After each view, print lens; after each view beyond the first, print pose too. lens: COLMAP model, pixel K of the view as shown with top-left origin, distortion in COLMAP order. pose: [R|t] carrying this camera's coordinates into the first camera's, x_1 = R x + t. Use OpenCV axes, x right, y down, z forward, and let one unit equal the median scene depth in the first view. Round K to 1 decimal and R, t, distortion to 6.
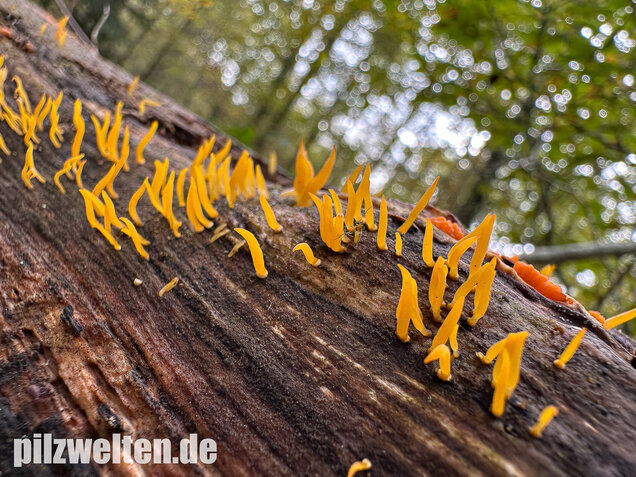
lens RADIAL K [[462.1, 0, 318.0], [0, 462.1, 238.5], [0, 0, 1]] dist [-0.022949, 0.001239]
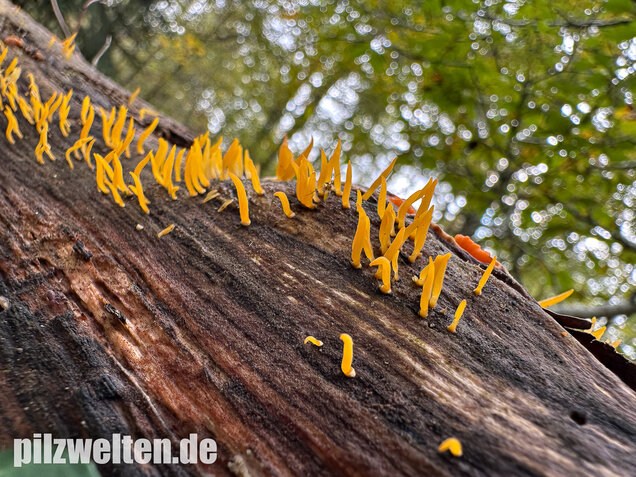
lens RADIAL K [[461.1, 0, 299.6], [0, 461.1, 277.3], [0, 0, 1]] dist [-0.020758, 0.001072]
pose [[0.996780, 0.078100, 0.018160, 0.008775], [-0.077482, 0.996462, -0.032551, 0.248787], [-0.020638, 0.031039, 0.999305, -0.205355]]
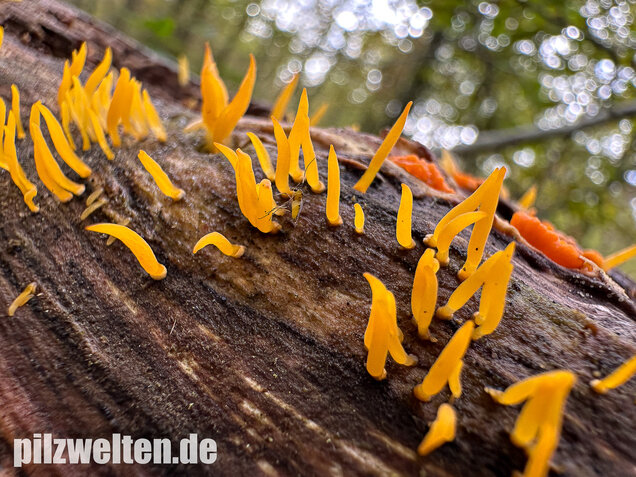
lens RADIAL K [[466.8, 0, 318.0], [0, 466.8, 238.5], [0, 0, 1]] dist [-0.033387, 0.004745]
pose [[0.990046, -0.095491, 0.103395, 0.042295], [0.070479, 0.972252, 0.223065, -0.104575], [-0.121826, -0.213557, 0.969305, 0.335099]]
